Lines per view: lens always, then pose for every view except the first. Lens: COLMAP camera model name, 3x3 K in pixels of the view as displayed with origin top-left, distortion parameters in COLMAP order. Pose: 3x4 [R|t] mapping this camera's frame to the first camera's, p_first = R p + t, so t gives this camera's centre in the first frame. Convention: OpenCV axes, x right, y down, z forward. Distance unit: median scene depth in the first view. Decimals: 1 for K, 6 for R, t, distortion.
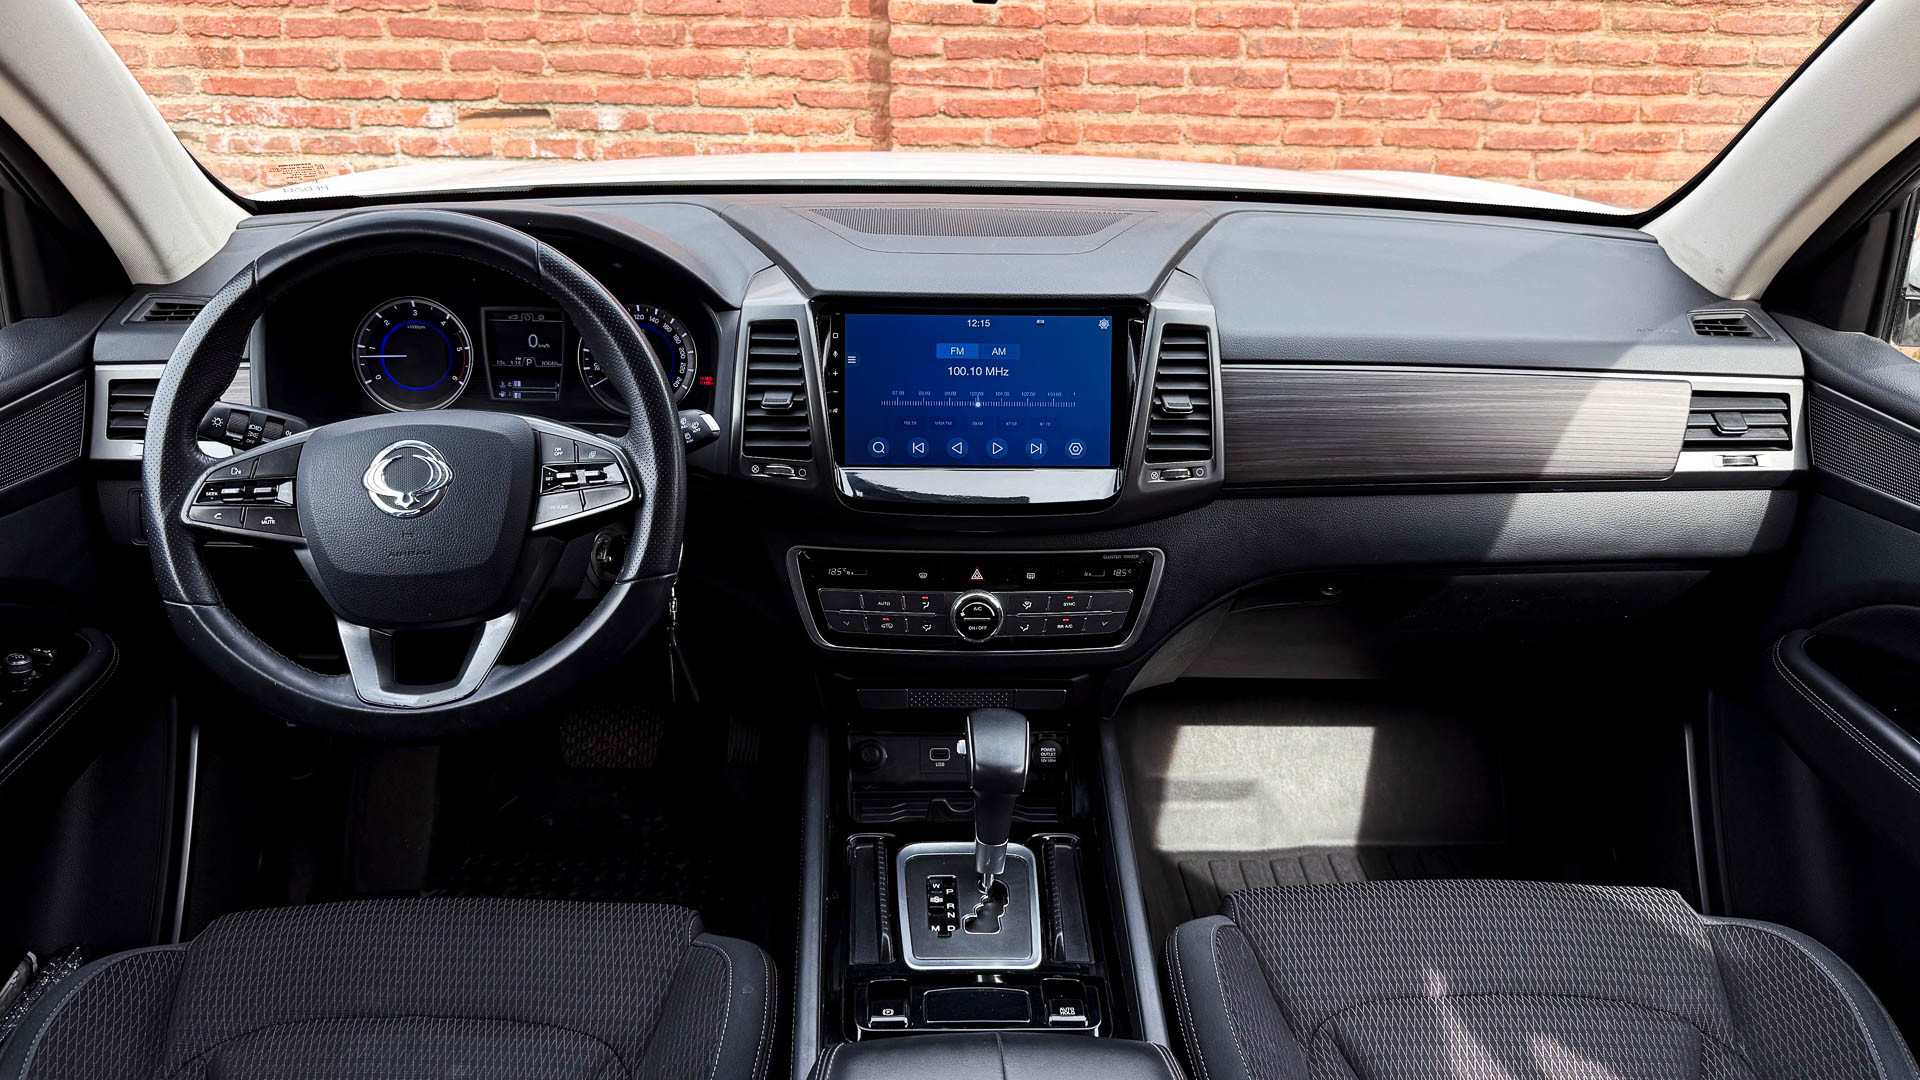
lens RADIAL K [[1407.8, 0, 940.3], [0, 1407.8, 539.4], [0, 0, 1]] dist [0.089001, -0.173281]
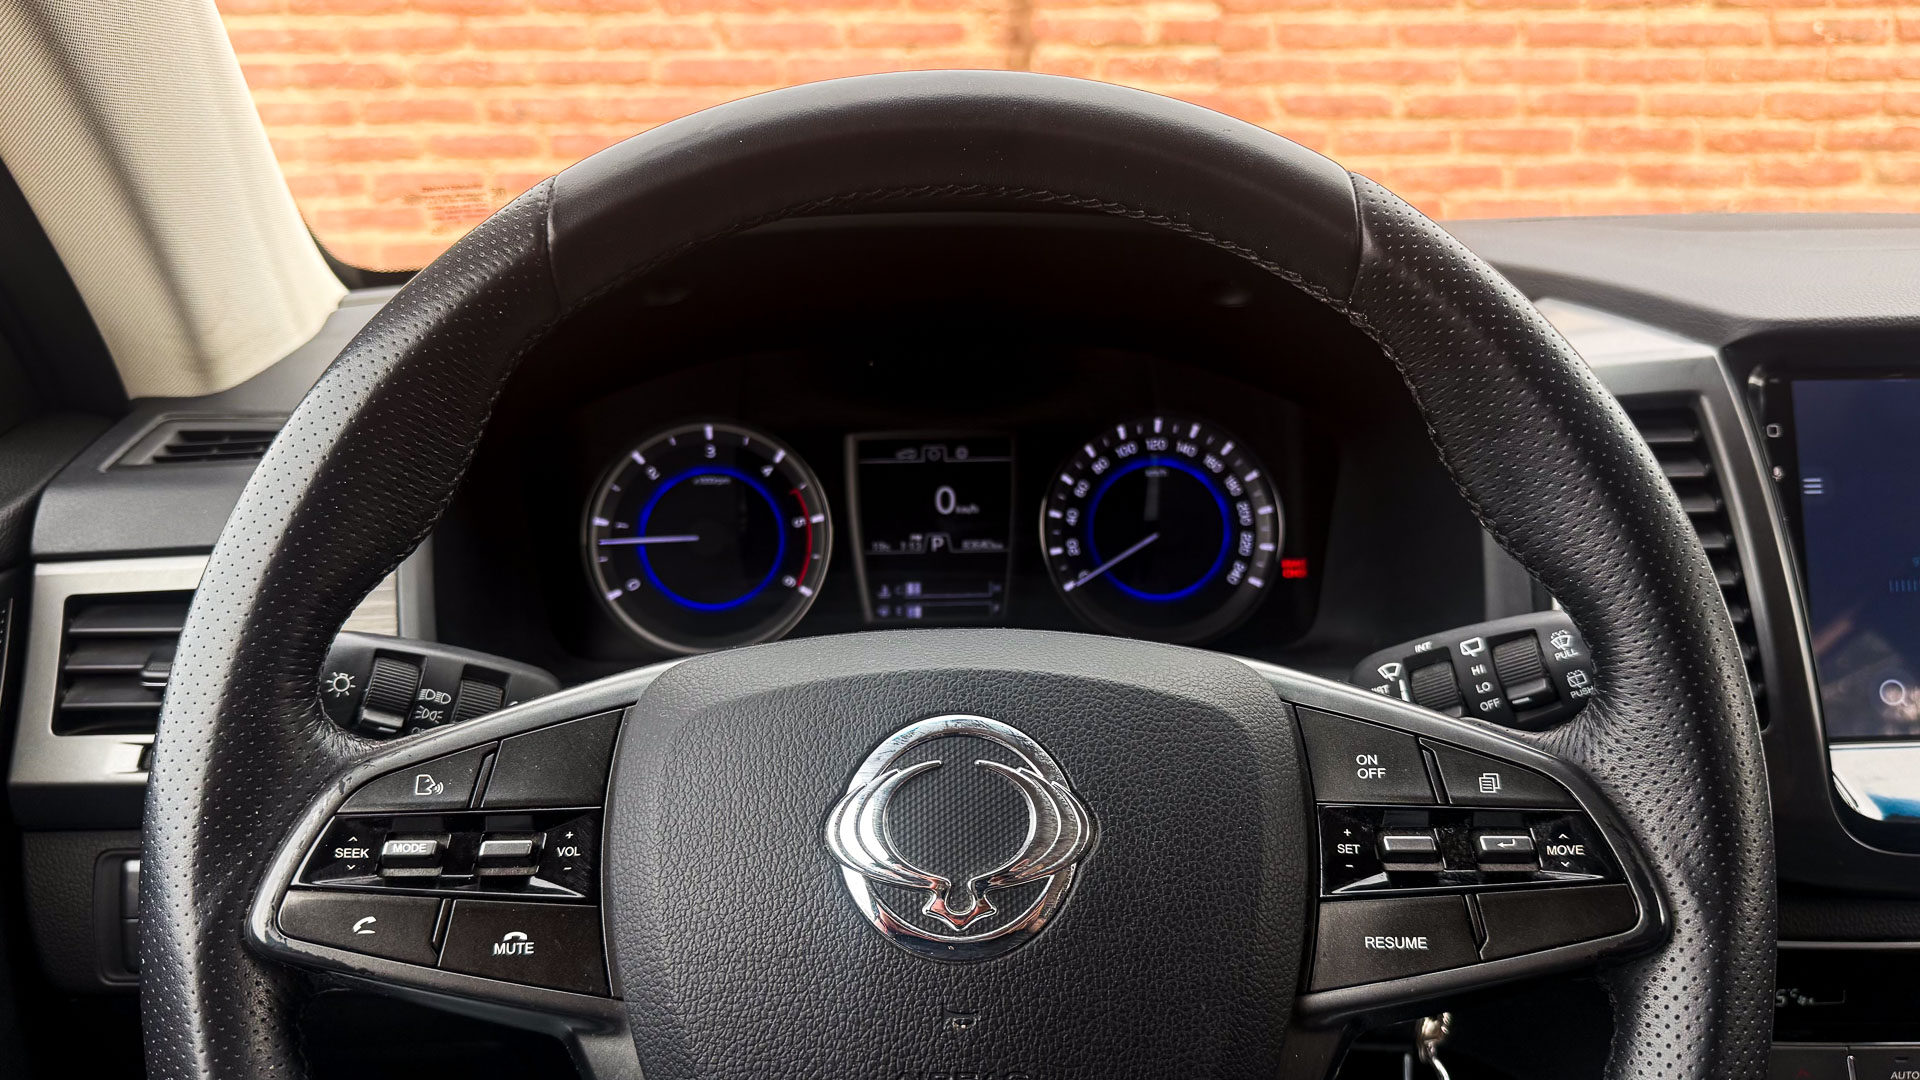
lens RADIAL K [[1509.8, 0, 977.6], [0, 1509.8, 535.6], [0, 0, 1]] dist [0.063296, -0.140779]
pose [[0.999477, -0.028953, 0.014427, -0.313911], [0.030983, 0.985020, -0.169634, -0.043192], [-0.009300, 0.169992, 0.985401, 0.540679]]
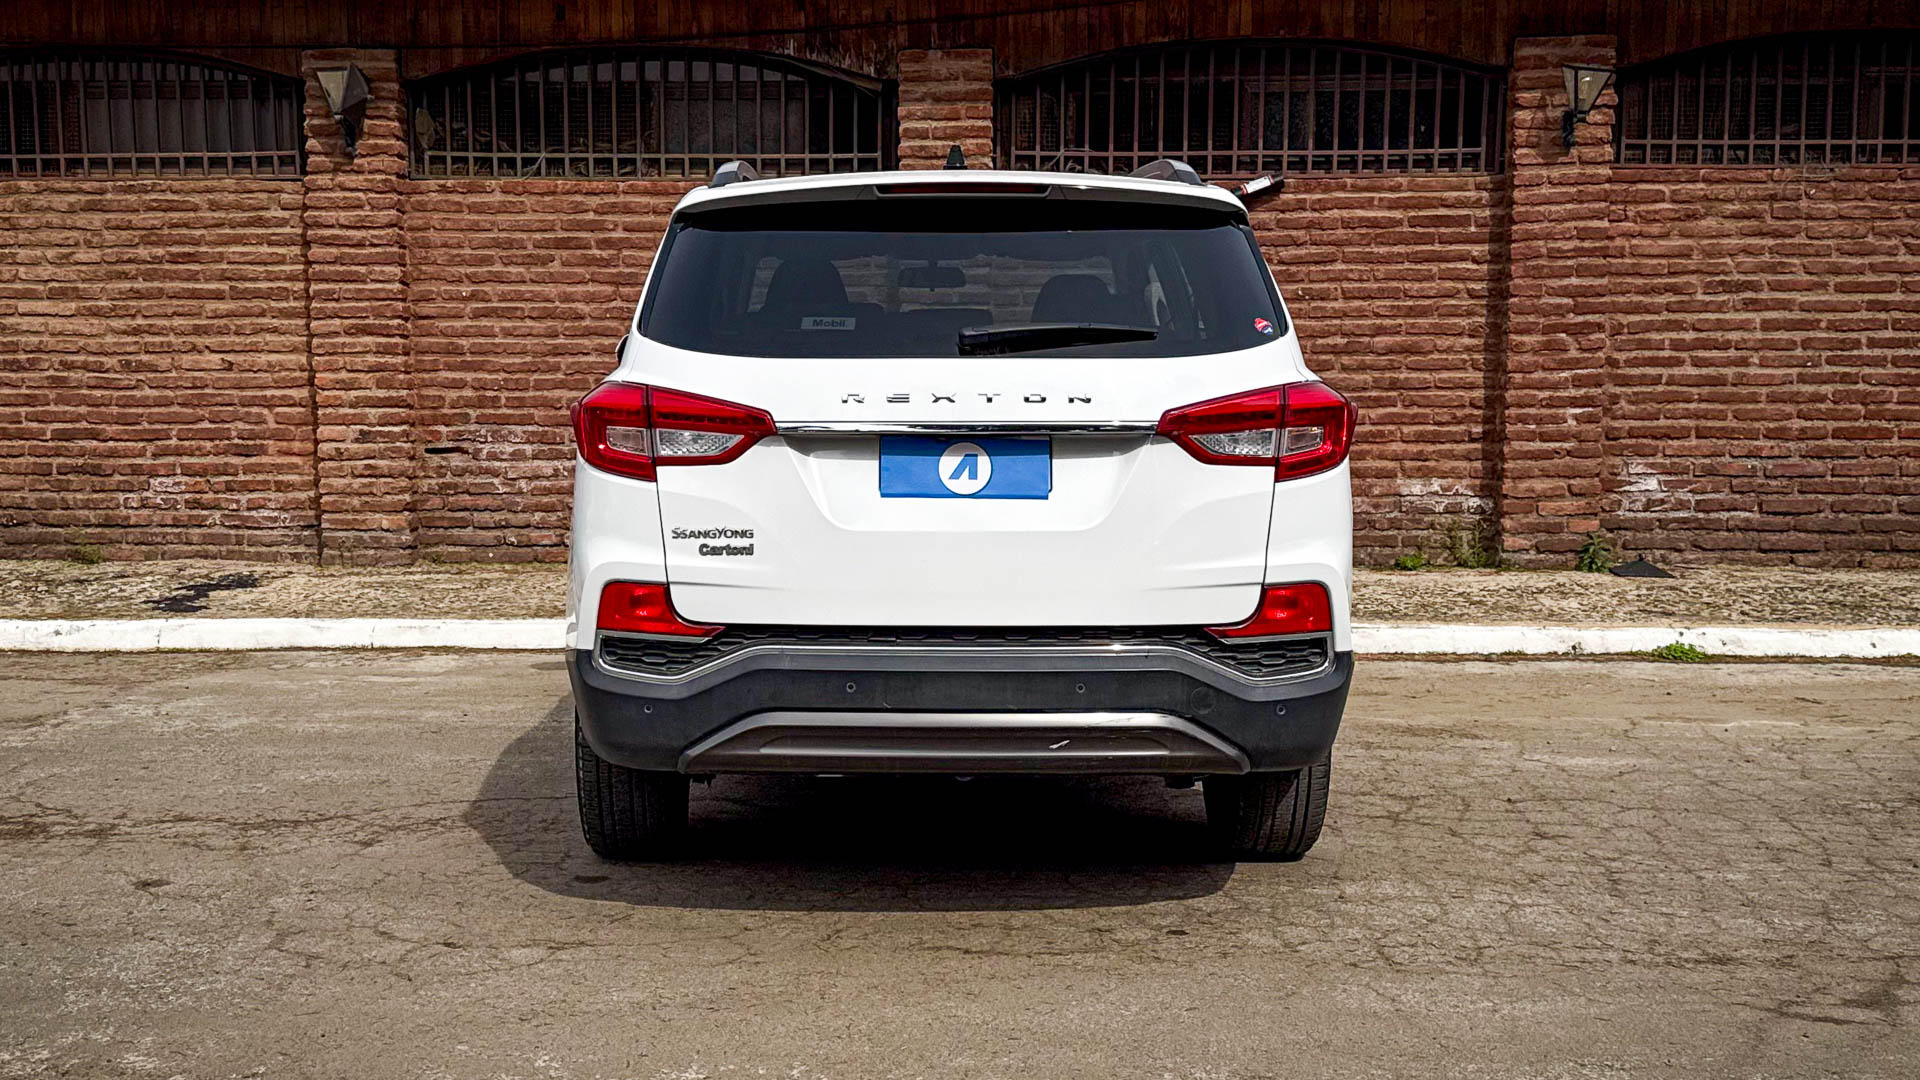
lens RADIAL K [[2165.2, 0, 861.6], [0, 2165.2, 563.5], [0, 0, 1]] dist [0.208851, -0.495002]
pose [[0.999143, -0.014033, -0.038945, 0.062189], [0.000377, 0.943830, -0.330431, 2.506964], [0.041395, 0.330133, 0.943026, -4.846087]]
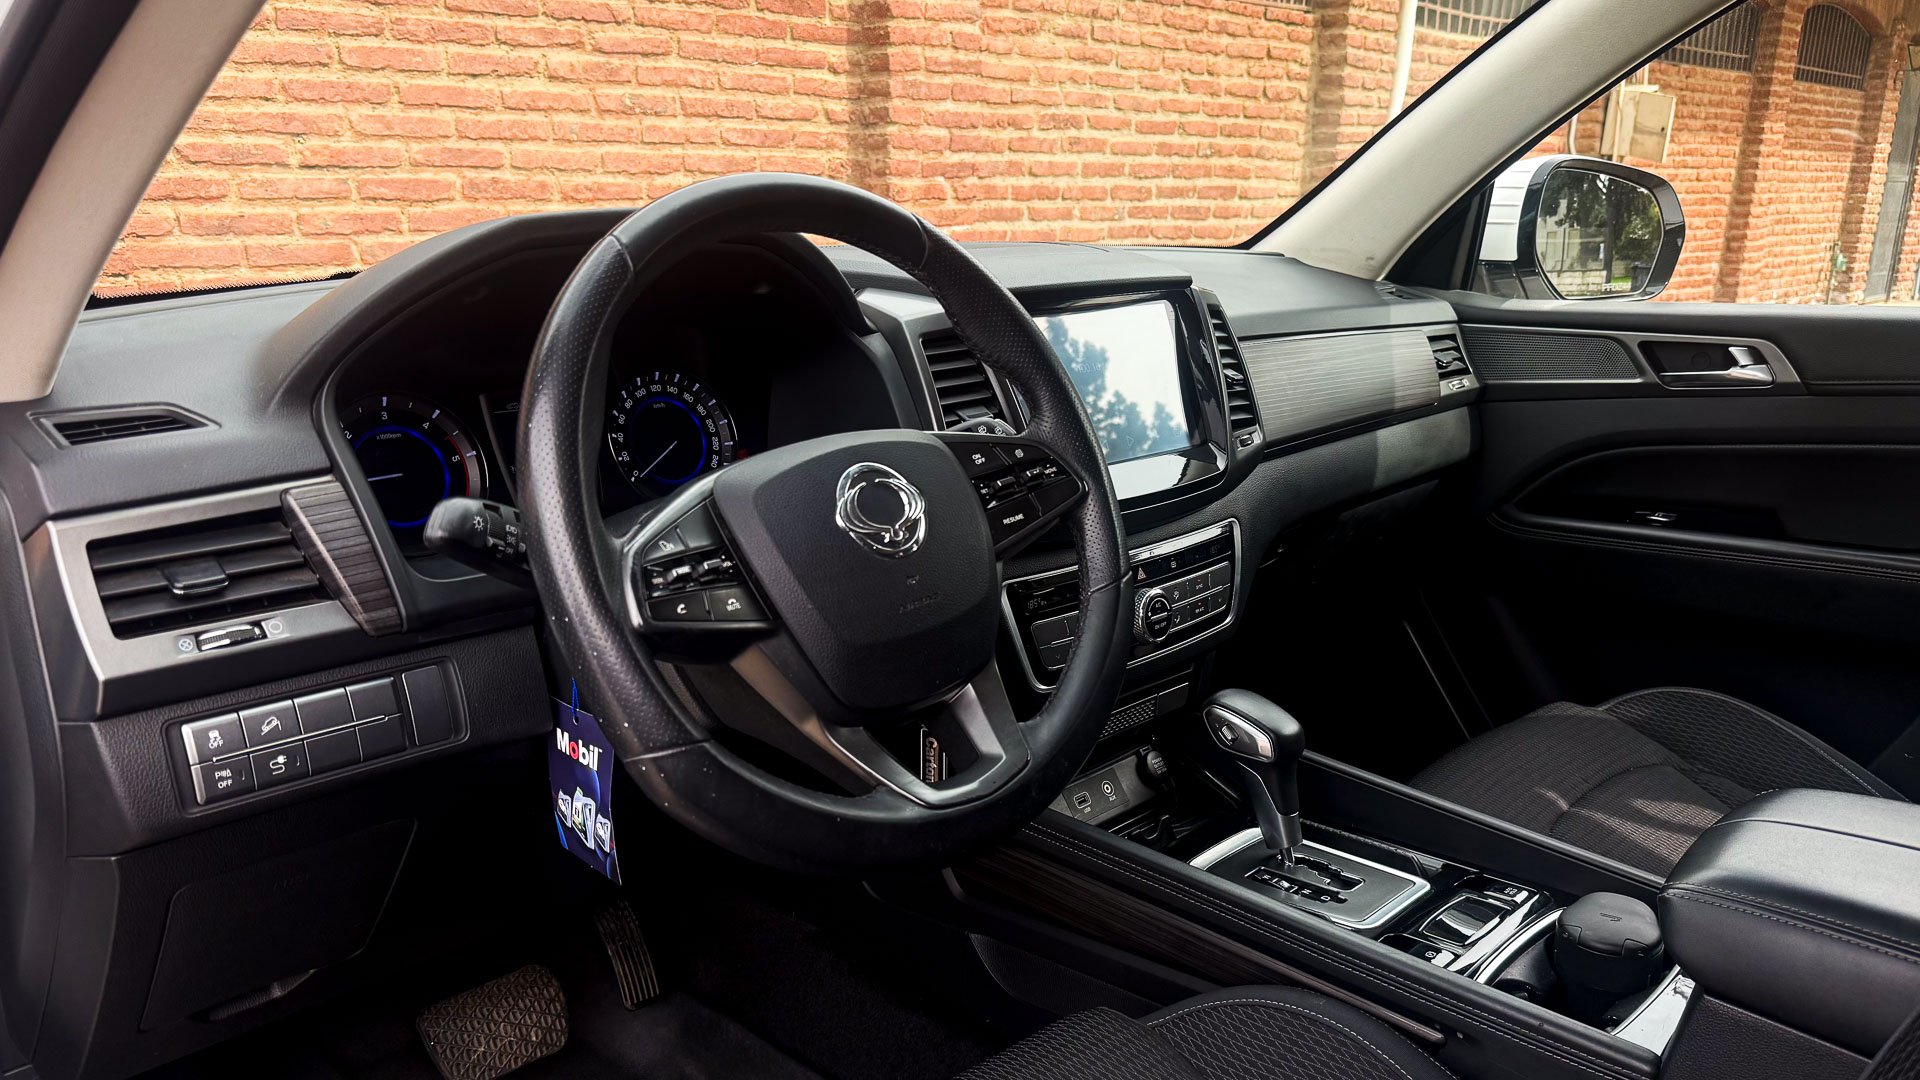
lens RADIAL K [[1442.4, 0, 966.0], [0, 1442.4, 580.3], [0, 0, 1]] dist [0.115070, -0.213769]
pose [[0.705560, -0.197461, 0.680584, -0.734894], [0.299084, 0.953643, -0.033375, 0.026660], [-0.642444, 0.227100, 0.731909, 0.352911]]
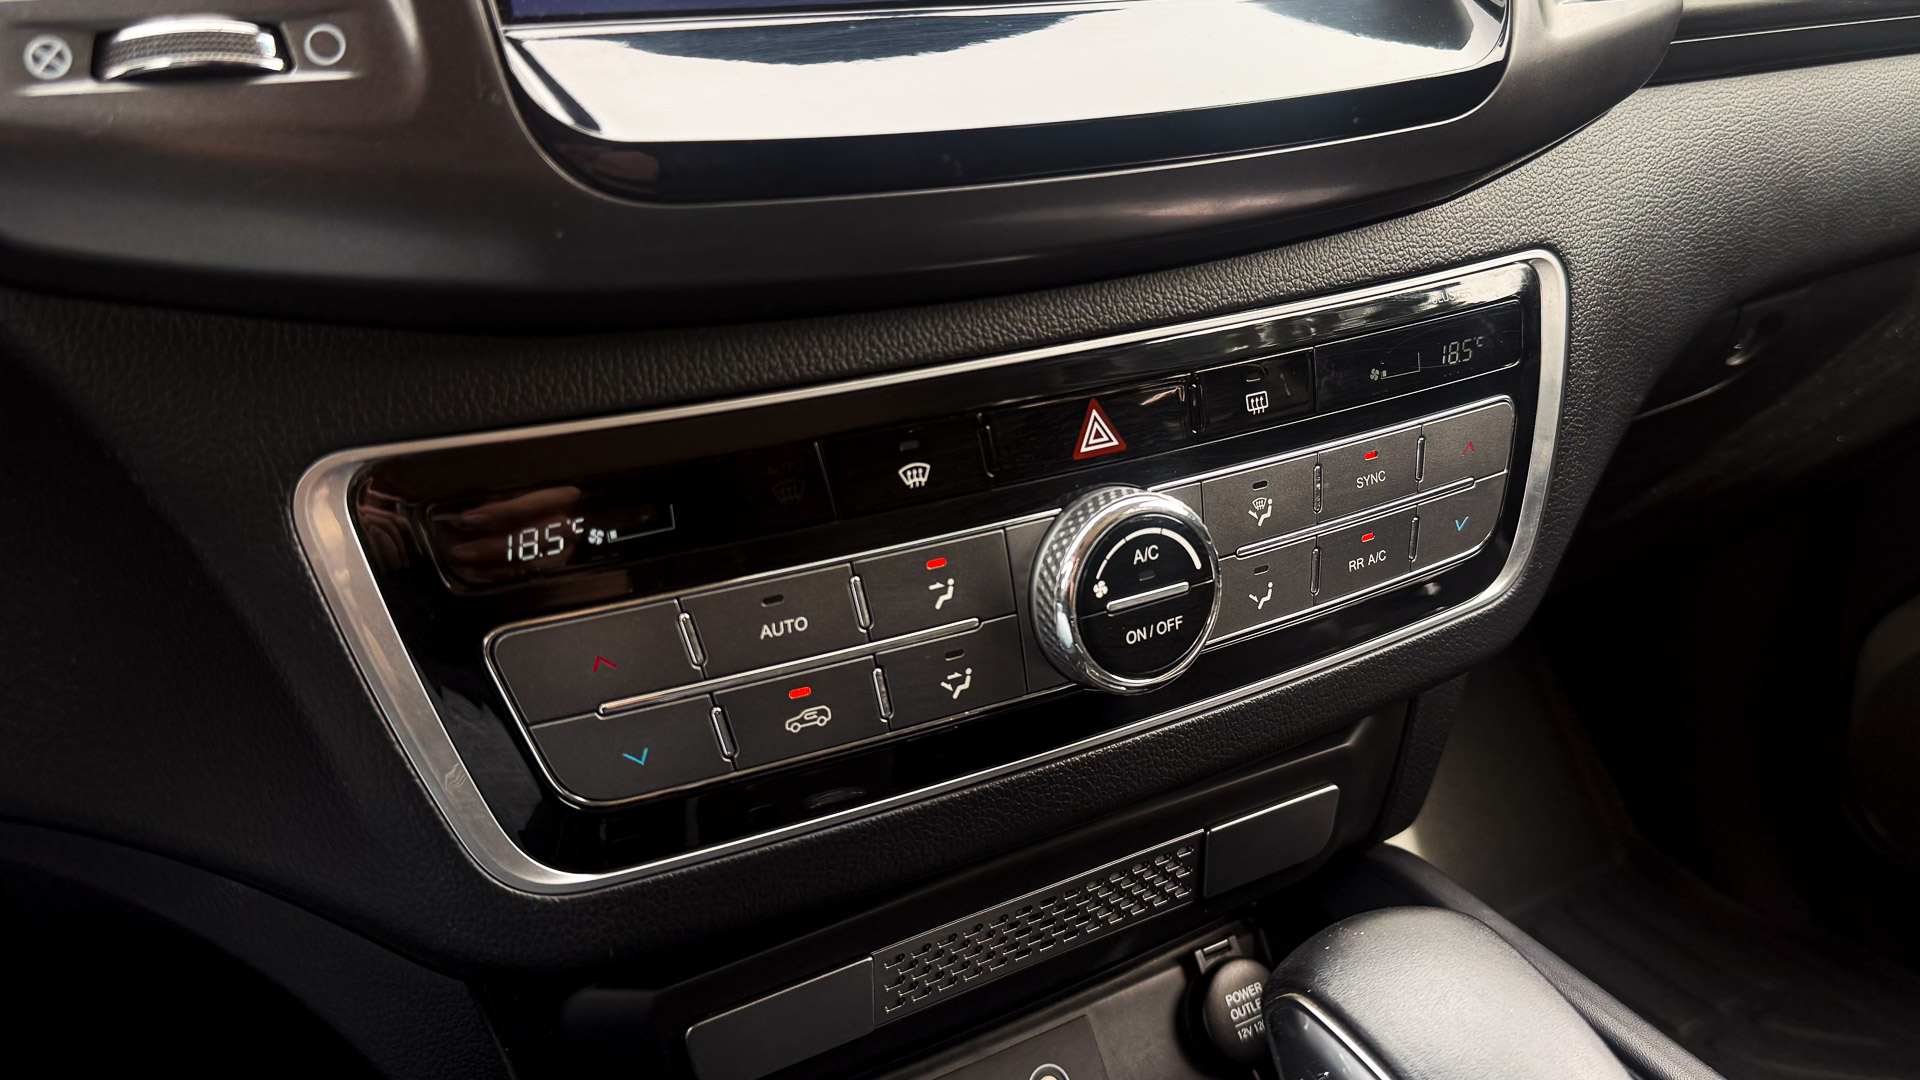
lens RADIAL K [[1631.3, 0, 1006.7], [0, 1631.3, 438.6], [0, 0, 1]] dist [0.158609, -0.323570]
pose [[0.860466, -0.181855, 0.475948, -0.132287], [0.231265, 0.971764, -0.046802, 0.036565], [-0.453998, 0.150341, 0.878227, 0.742467]]
